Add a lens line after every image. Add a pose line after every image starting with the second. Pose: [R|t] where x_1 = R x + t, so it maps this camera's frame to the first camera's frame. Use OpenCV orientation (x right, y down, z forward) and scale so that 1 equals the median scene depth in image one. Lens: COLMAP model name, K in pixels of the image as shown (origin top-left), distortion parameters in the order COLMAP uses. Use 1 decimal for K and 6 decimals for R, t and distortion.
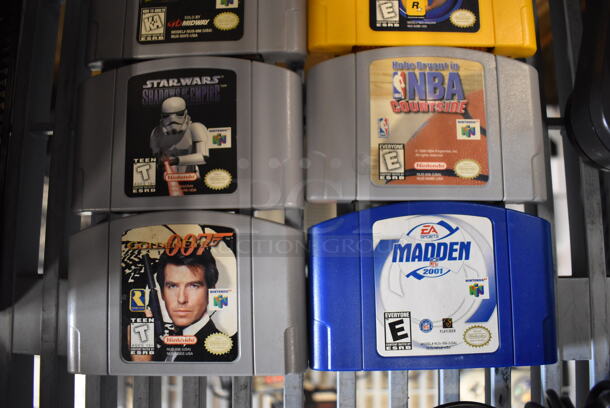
lens RADIAL K [[469.7, 0, 305.0], [0, 469.7, 204.0], [0, 0, 1]] dist [-0.095311, 0.006324]
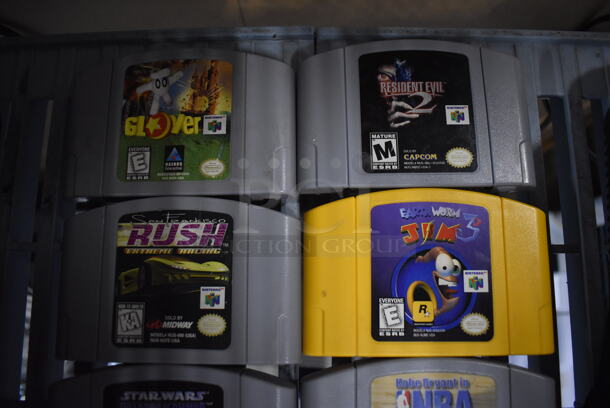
lens RADIAL K [[476.0, 0, 307.8], [0, 476.0, 204.0], [0, 0, 1]] dist [-0.095287, 0.000954]
pose [[0.999887, 0.004590, 0.014298, 0.001741], [-0.003769, 0.998369, -0.056958, -0.586060], [-0.014536, 0.056897, 0.998274, 0.072376]]
